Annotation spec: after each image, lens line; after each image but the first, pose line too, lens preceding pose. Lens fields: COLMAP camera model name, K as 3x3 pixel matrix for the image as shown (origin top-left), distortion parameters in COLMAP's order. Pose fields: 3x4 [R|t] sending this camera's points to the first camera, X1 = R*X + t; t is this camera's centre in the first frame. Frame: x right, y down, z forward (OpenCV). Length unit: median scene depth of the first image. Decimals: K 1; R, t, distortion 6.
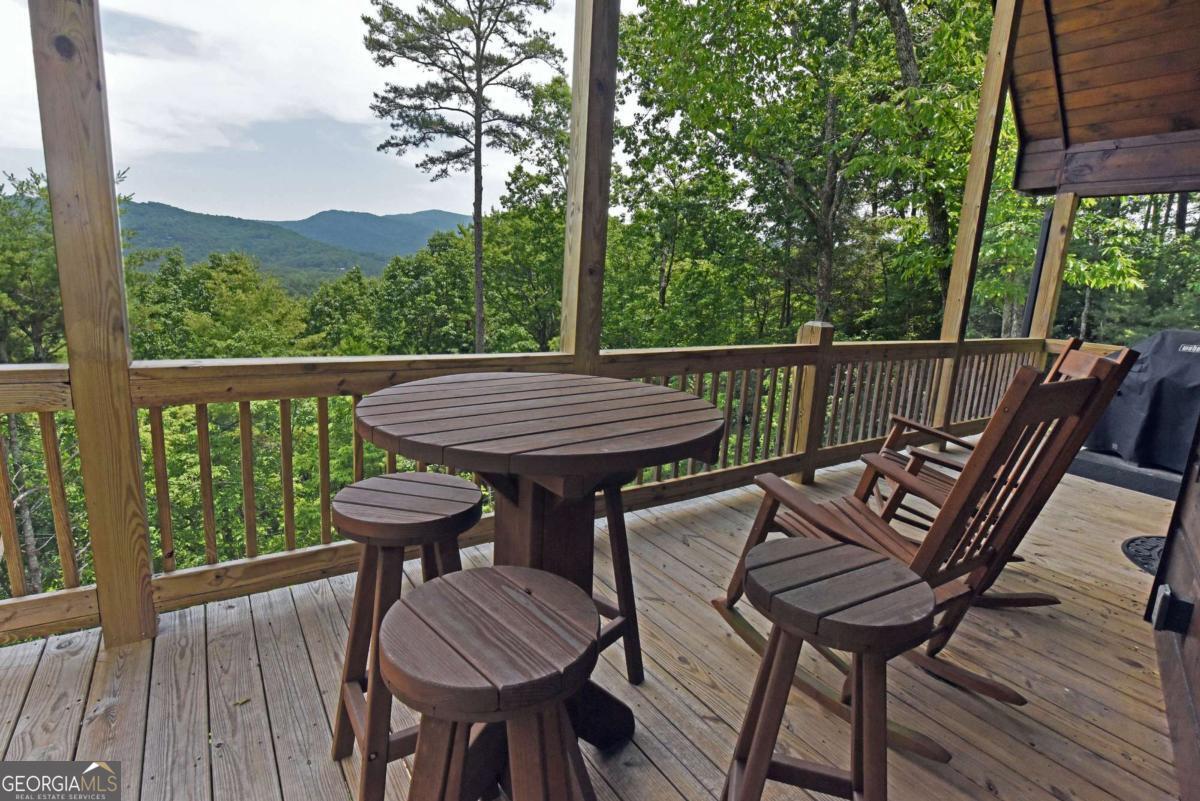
lens RADIAL K [[594.4, 0, 597.7], [0, 594.4, 399.8], [0, 0, 1]] dist [-0.024410, -0.000049]
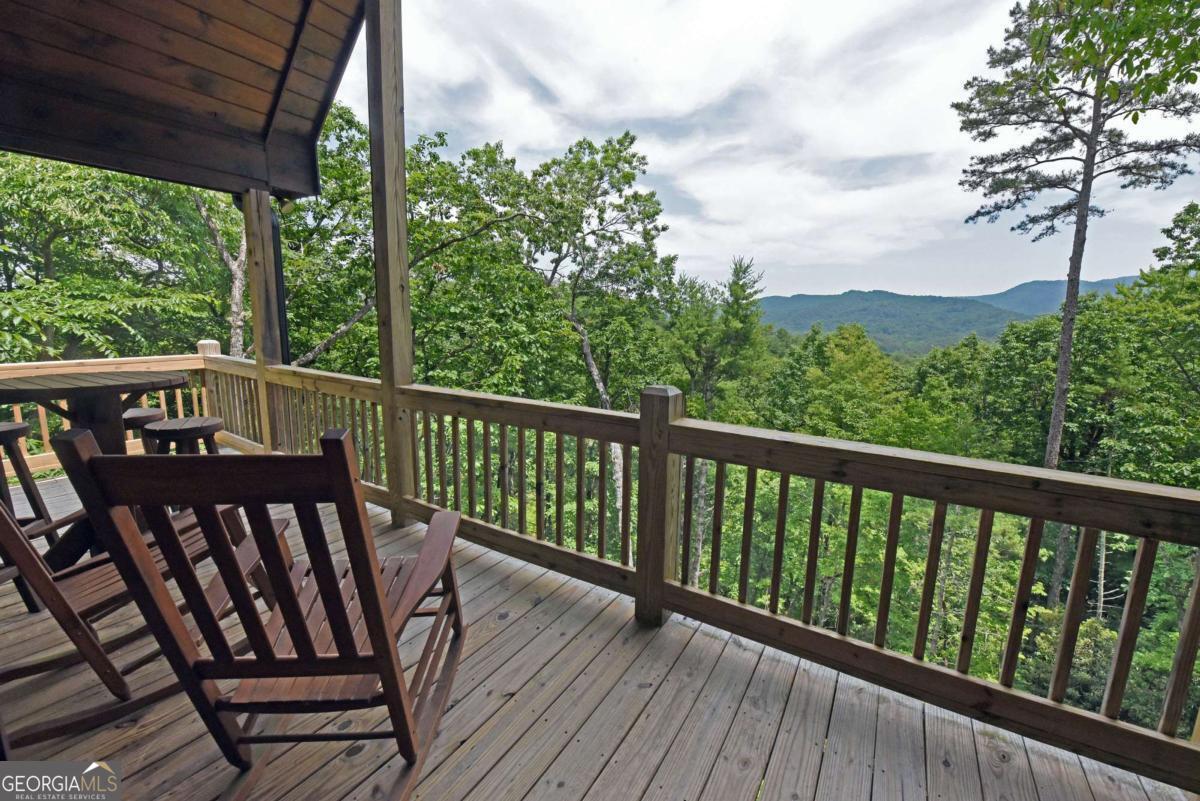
lens RADIAL K [[476.5, 0, 601.6], [0, 476.5, 397.3], [0, 0, 1]] dist [-0.019238, -0.001052]
pose [[0.415610, 0.095347, -0.904531, 0.142597], [-0.179211, 0.983579, 0.021337, -0.020556], [0.891713, 0.153234, 0.425873, 0.120076]]
